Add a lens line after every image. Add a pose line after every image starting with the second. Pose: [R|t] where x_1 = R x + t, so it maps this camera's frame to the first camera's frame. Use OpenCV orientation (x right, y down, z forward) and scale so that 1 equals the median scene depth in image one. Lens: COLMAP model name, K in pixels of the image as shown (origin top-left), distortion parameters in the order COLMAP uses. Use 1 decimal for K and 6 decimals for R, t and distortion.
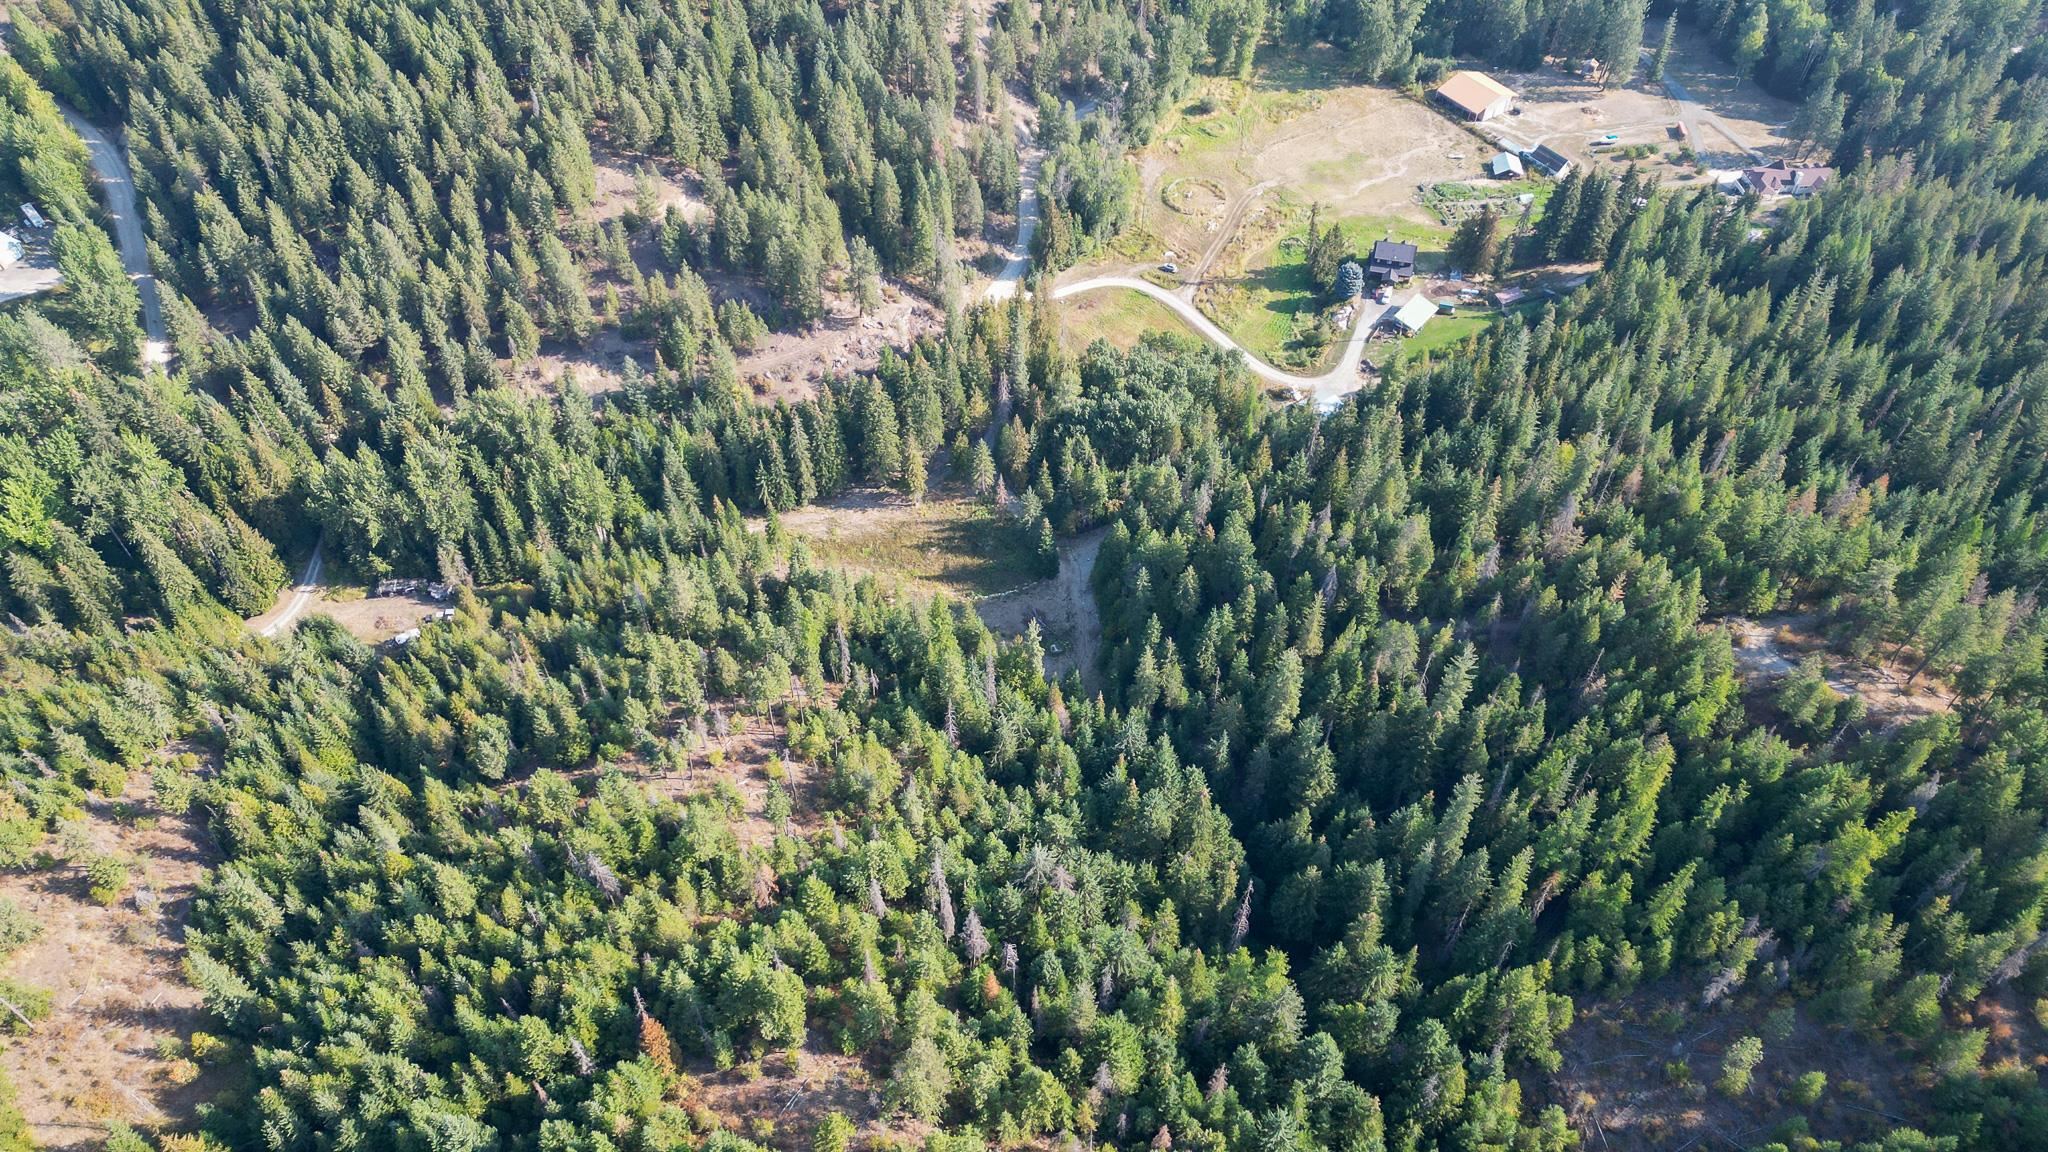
lens RADIAL K [[1407.7, 0, 1024.0], [0, 1407.7, 576.0], [0, 0, 1]] dist [0.115078, -0.135623]
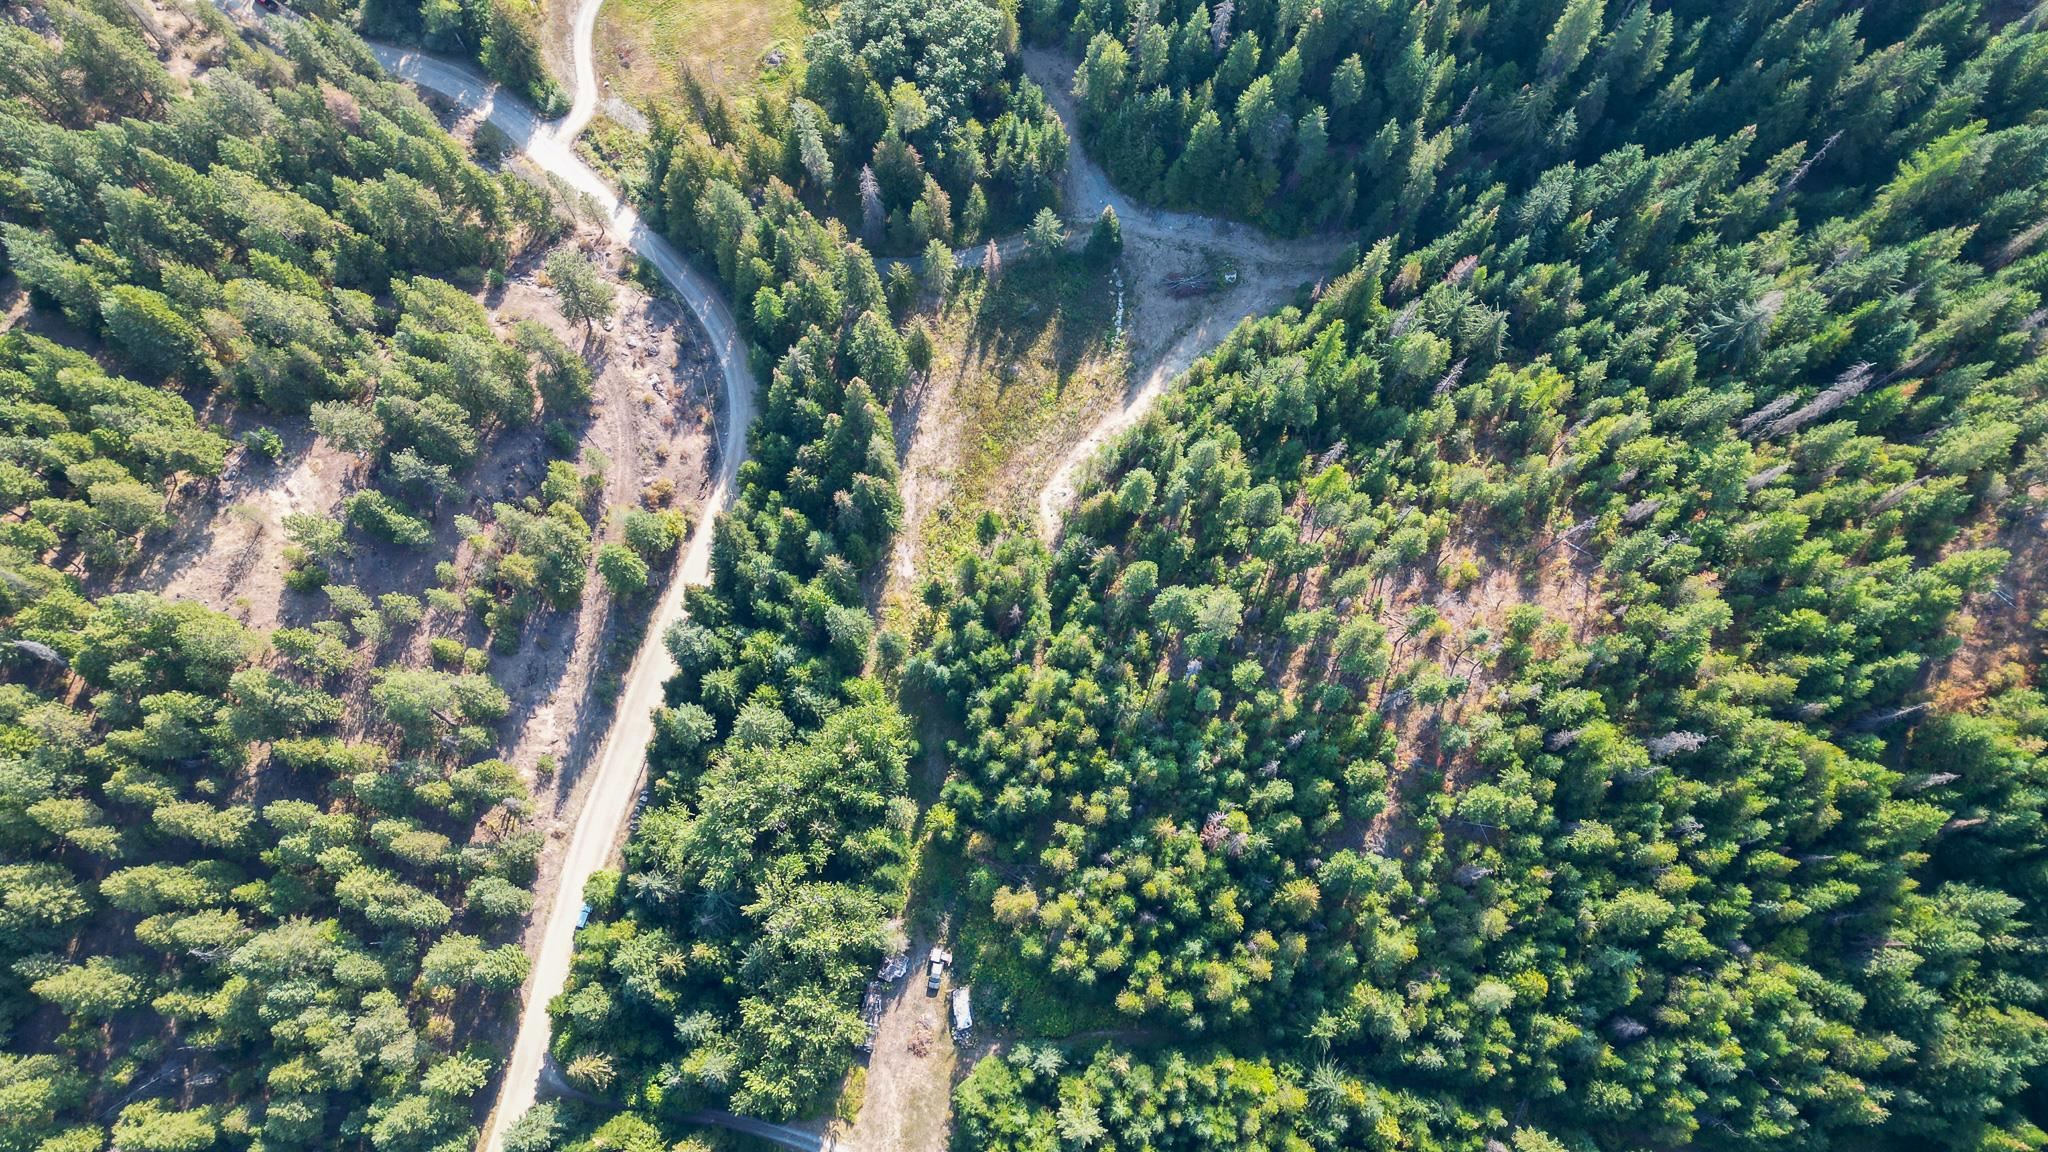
lens RADIAL K [[1407.7, 0, 1024.0], [0, 1407.7, 576.0], [0, 0, 1]] dist [0.115078, -0.135623]
pose [[0.311094, -0.917308, 0.248529, -0.369684], [0.708024, 0.398141, 0.583254, -0.435319], [-0.633973, -0.005482, 0.773336, 0.375430]]
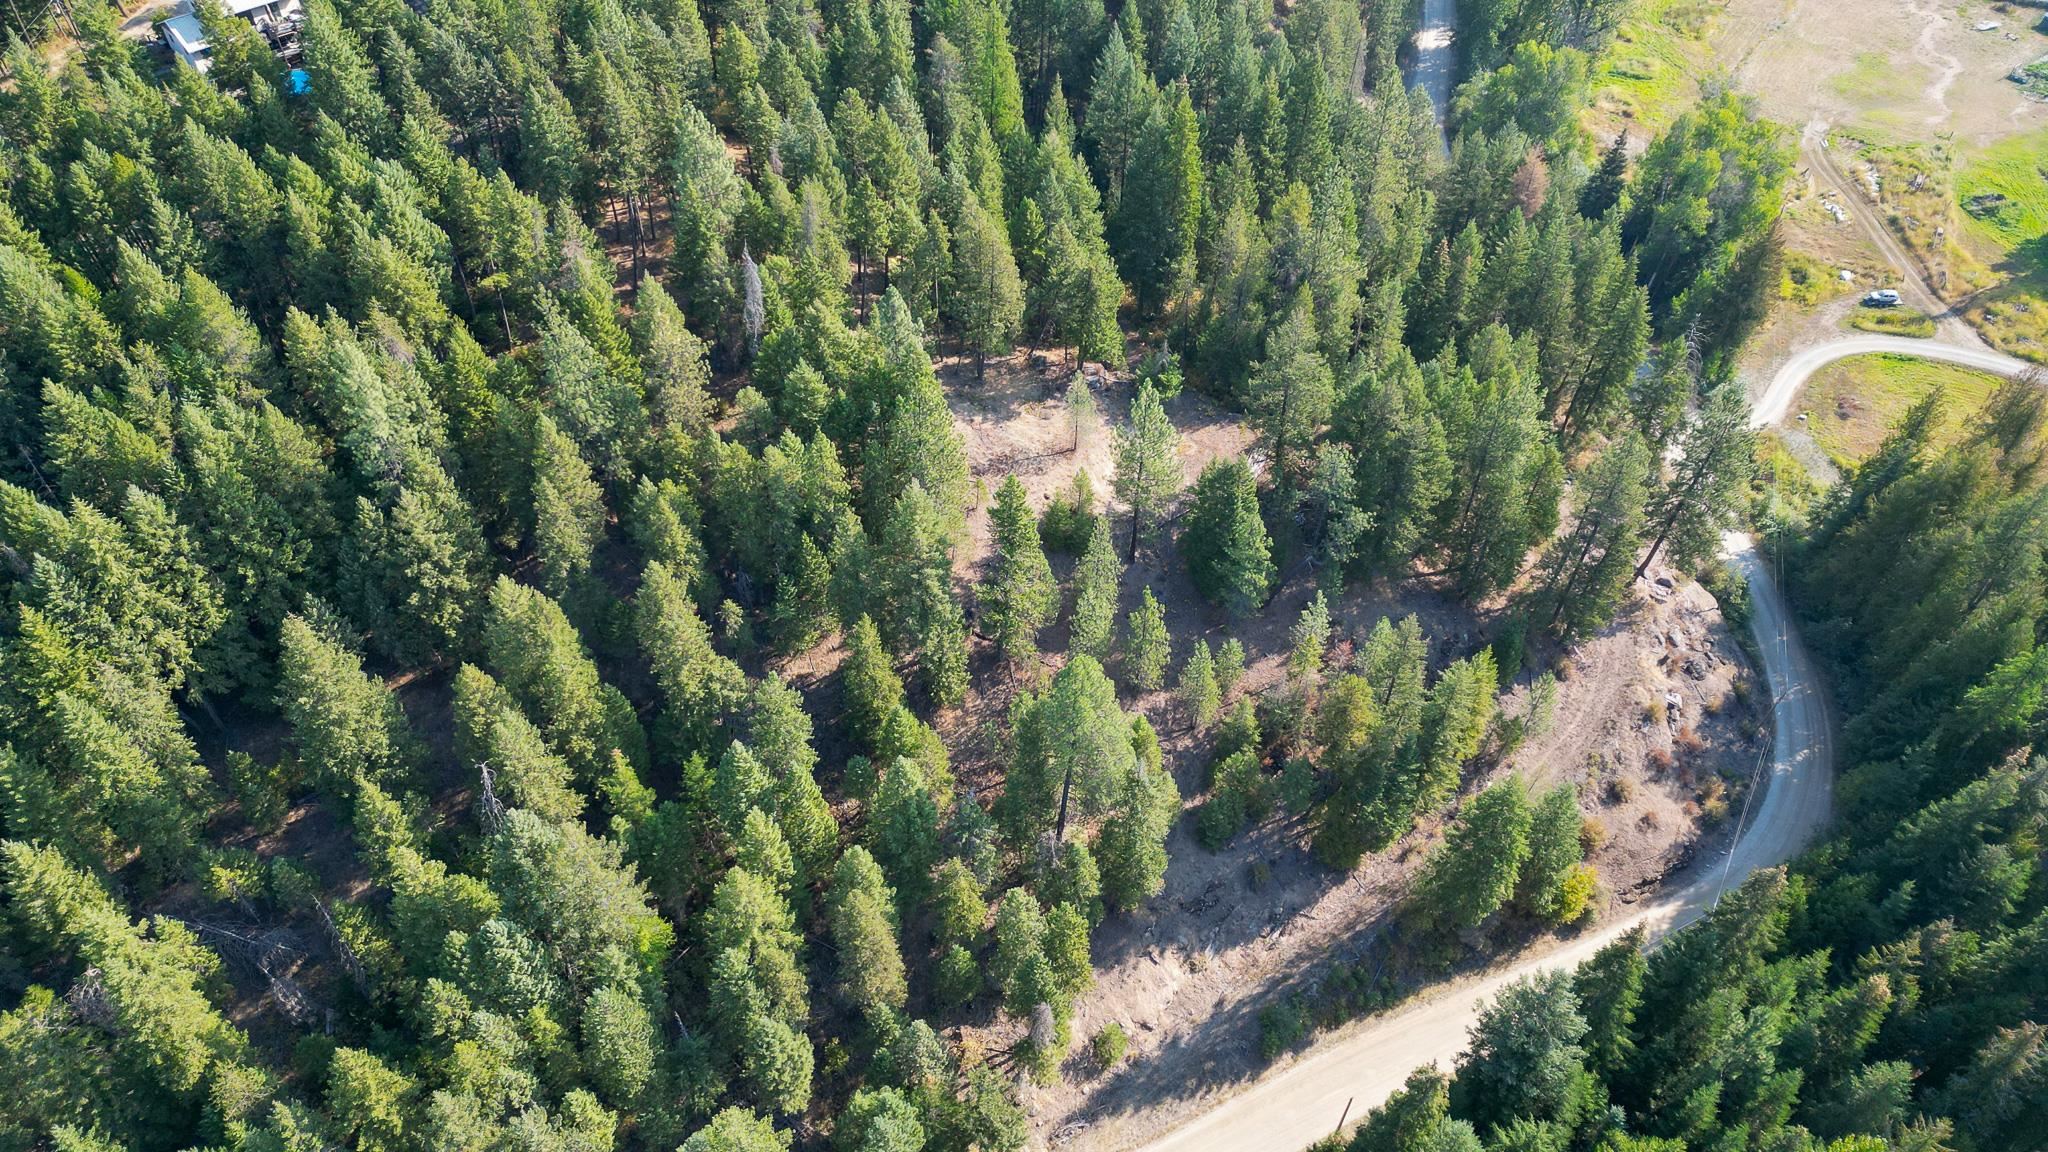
lens RADIAL K [[1427.4, 0, 1036.3], [0, 1427.4, 582.8], [0, 0, 1]] dist [0.027409, -0.000360]
pose [[0.905106, -0.297493, 0.303778, -0.446180], [0.309981, 0.950714, 0.007457, -0.271057], [-0.291025, 0.087416, 0.952714, 0.725628]]
